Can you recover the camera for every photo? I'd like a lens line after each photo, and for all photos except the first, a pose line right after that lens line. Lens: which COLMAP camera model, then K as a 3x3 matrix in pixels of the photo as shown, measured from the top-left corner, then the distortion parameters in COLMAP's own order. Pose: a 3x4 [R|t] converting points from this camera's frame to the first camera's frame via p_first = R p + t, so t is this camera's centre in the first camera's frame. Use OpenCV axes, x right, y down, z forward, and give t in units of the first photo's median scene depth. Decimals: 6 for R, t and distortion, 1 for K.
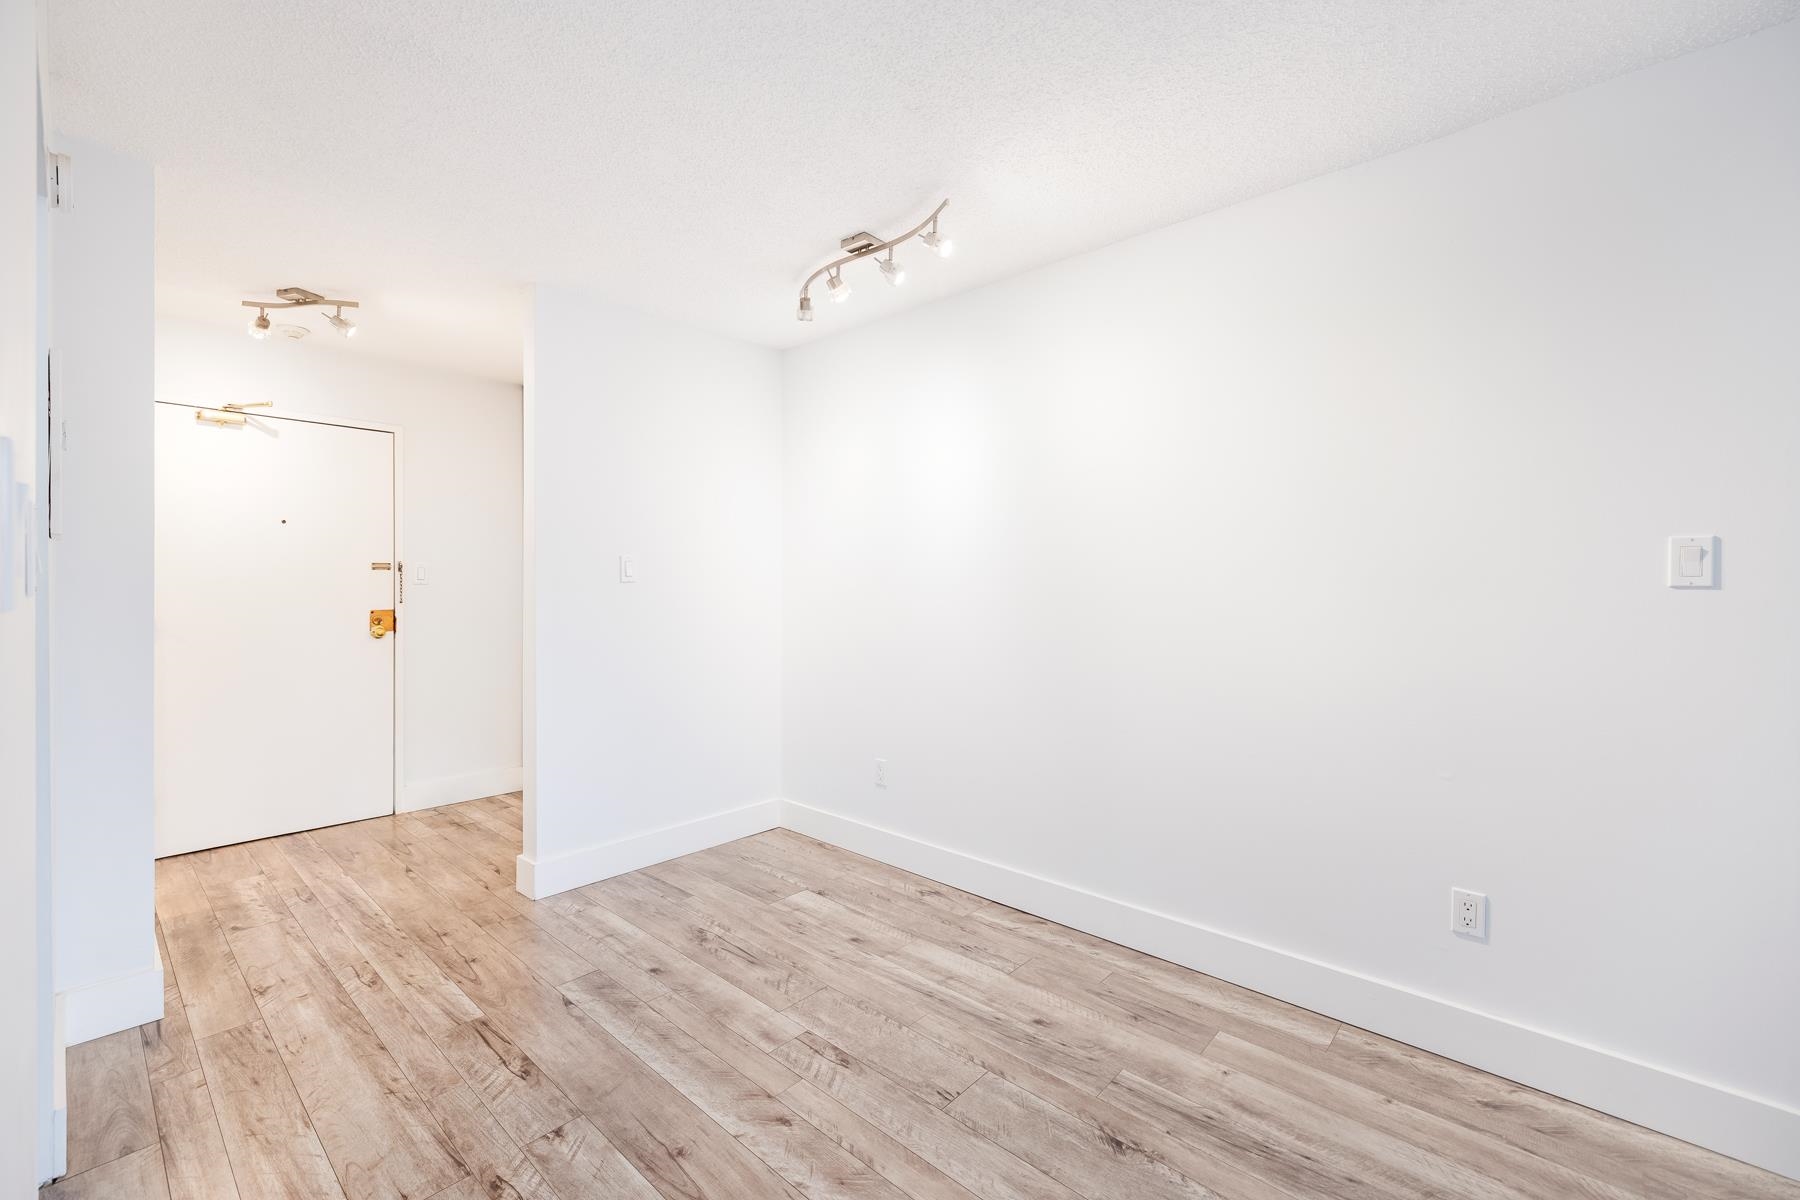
lens RADIAL K [[761.6, 0, 900.3], [0, 761.6, 586.2], [0, 0, 1]] dist [0.004569, -0.001018]
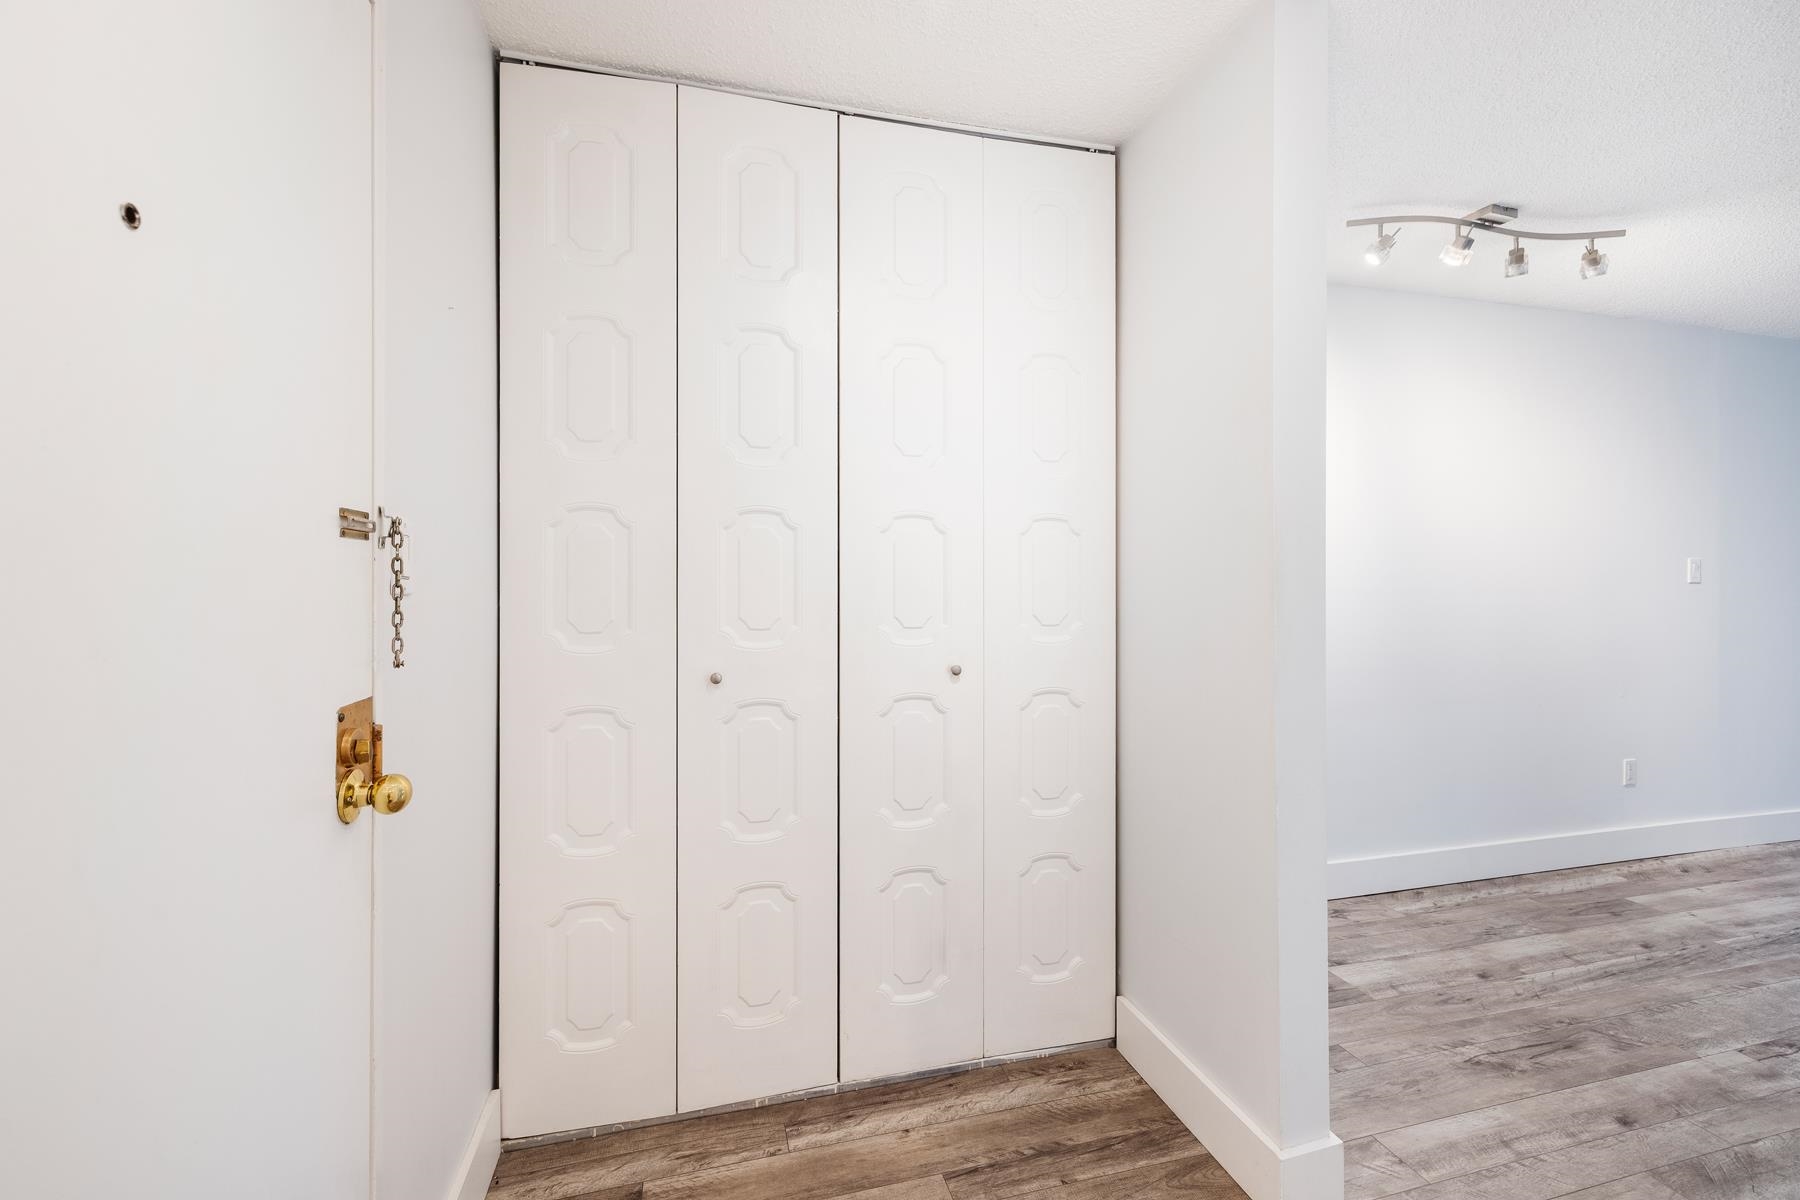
lens RADIAL K [[761.6, 0, 900.3], [0, 761.6, 579.7], [0, 0, 1]] dist [0.004569, -0.001018]
pose [[0.535145, -0.002411, 0.844757, -1.549520], [0.002673, 0.999996, 0.001161, -0.015502], [-0.844756, 0.001637, 0.535150, 1.418450]]
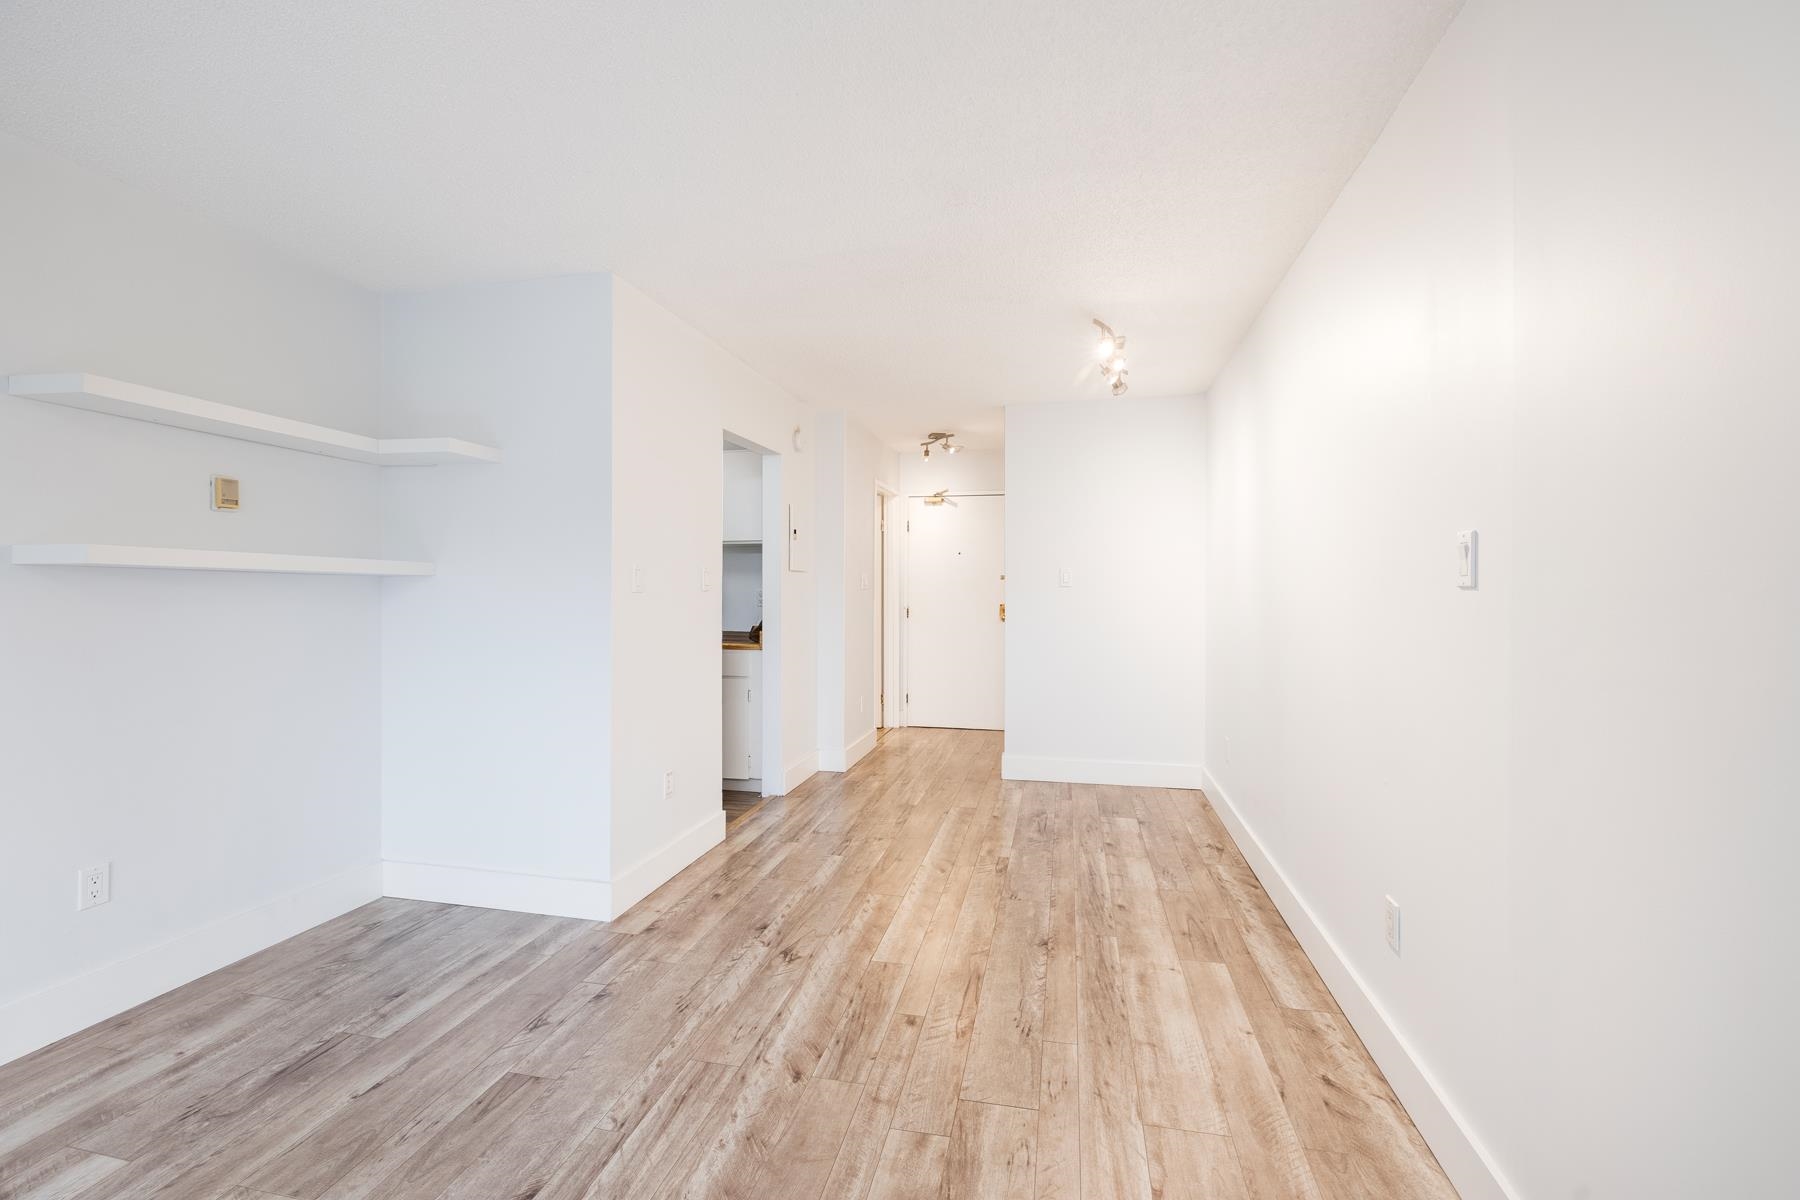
lens RADIAL K [[761.6, 0, 891.6], [0, 761.6, 609.9], [0, 0, 1]] dist [0.004569, -0.001018]
pose [[0.489658, 0.022427, -0.871626, 1.222740], [-0.002843, 0.999705, 0.024125, 0.006291], [0.871910, -0.009335, 0.489577, -0.027745]]
